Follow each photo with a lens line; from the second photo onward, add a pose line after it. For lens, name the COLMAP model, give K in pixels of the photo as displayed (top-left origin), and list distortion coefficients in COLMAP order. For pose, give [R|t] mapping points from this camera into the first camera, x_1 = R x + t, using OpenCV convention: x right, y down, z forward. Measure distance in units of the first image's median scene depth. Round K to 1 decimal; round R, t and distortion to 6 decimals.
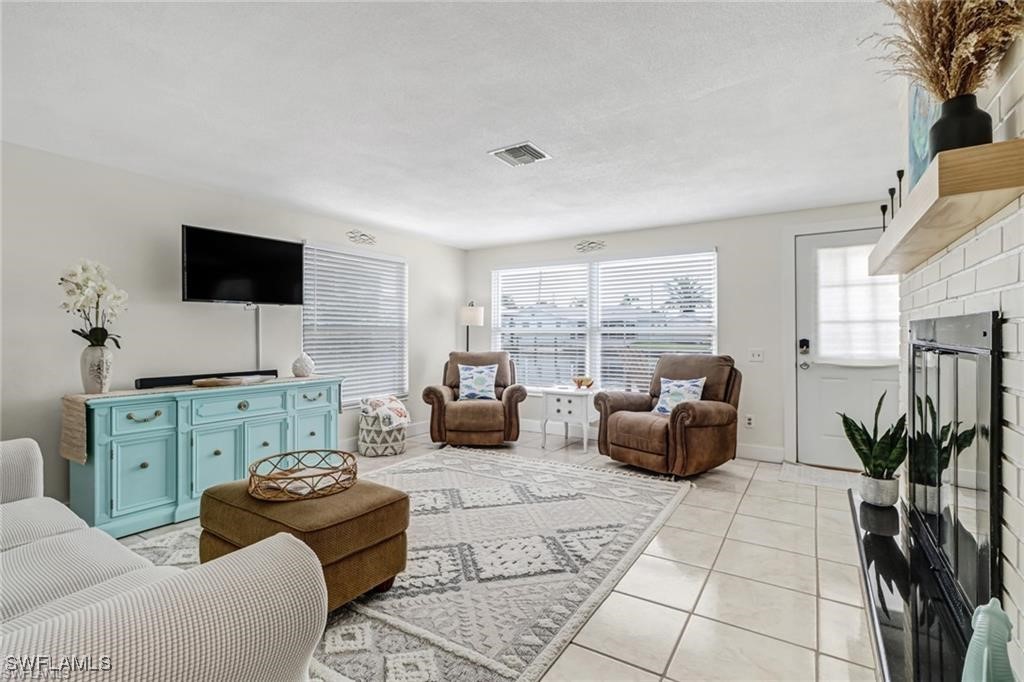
lens RADIAL K [[483.1, 0, 516.5], [0, 483.1, 337.1], [0, 0, 1]] dist [-0.001736, 0.001581]
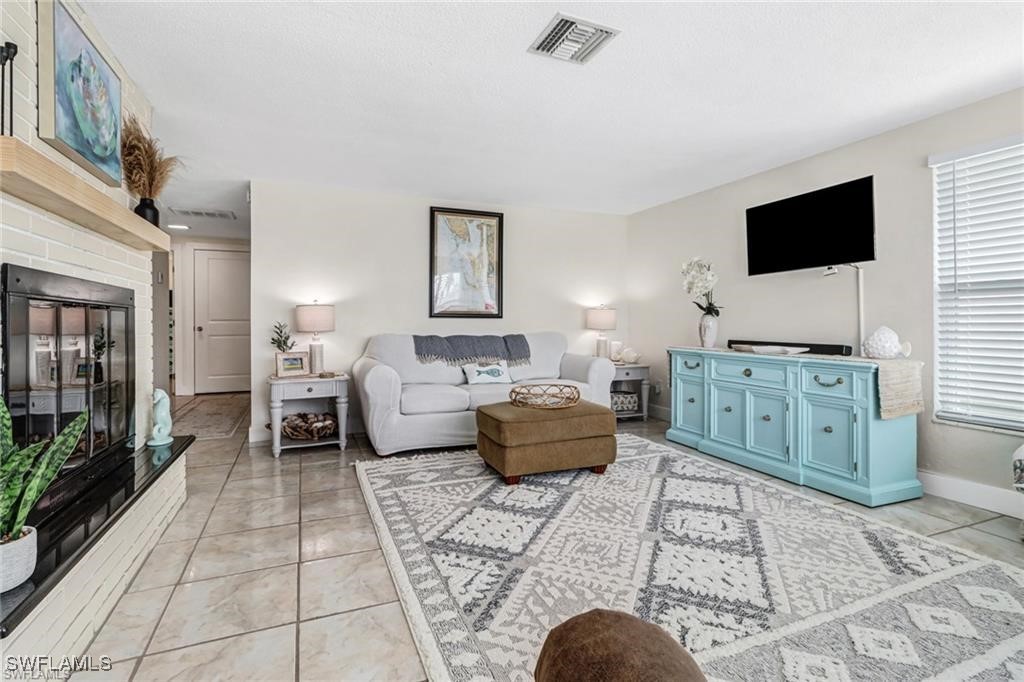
lens RADIAL K [[483.1, 0, 505.9], [0, 483.1, 333.3], [0, 0, 1]] dist [-0.001736, 0.001581]
pose [[-0.583989, 0.020524, -0.811502, 0.532739], [-0.001649, 0.999648, 0.026470, 0.031362], [0.811760, 0.016796, -0.583750, 1.118205]]
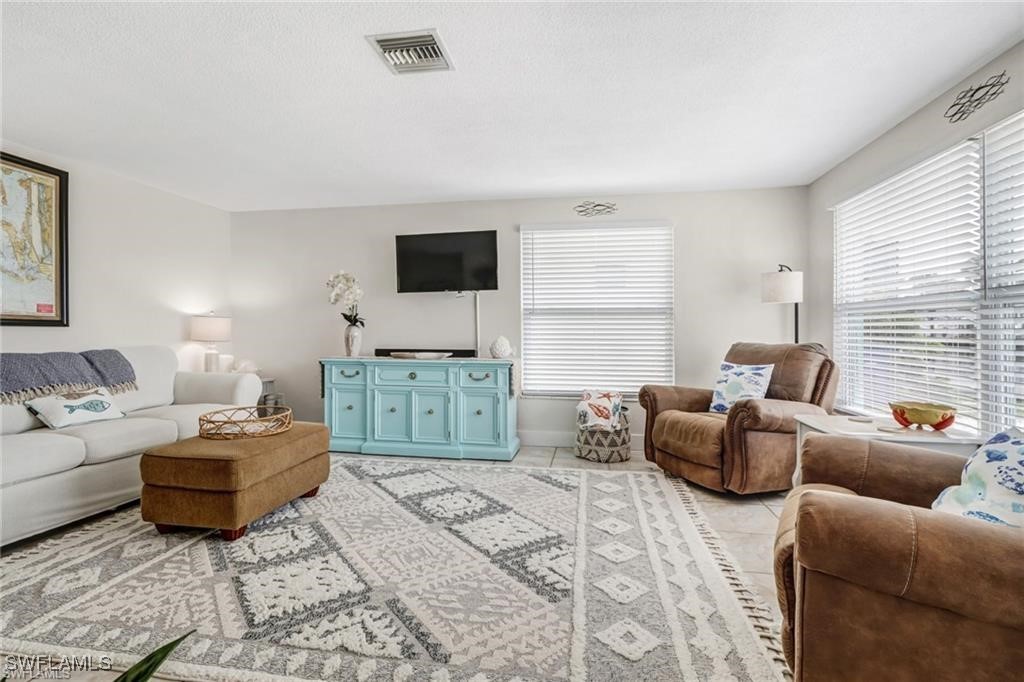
lens RADIAL K [[483.1, 0, 501.6], [0, 483.1, 331.2], [0, 0, 1]] dist [-0.001736, 0.001581]
pose [[0.370458, -0.004619, -0.928838, 0.597067], [-0.004452, 0.999967, -0.006748, 0.037227], [0.928838, 0.006635, 0.370426, 0.720744]]
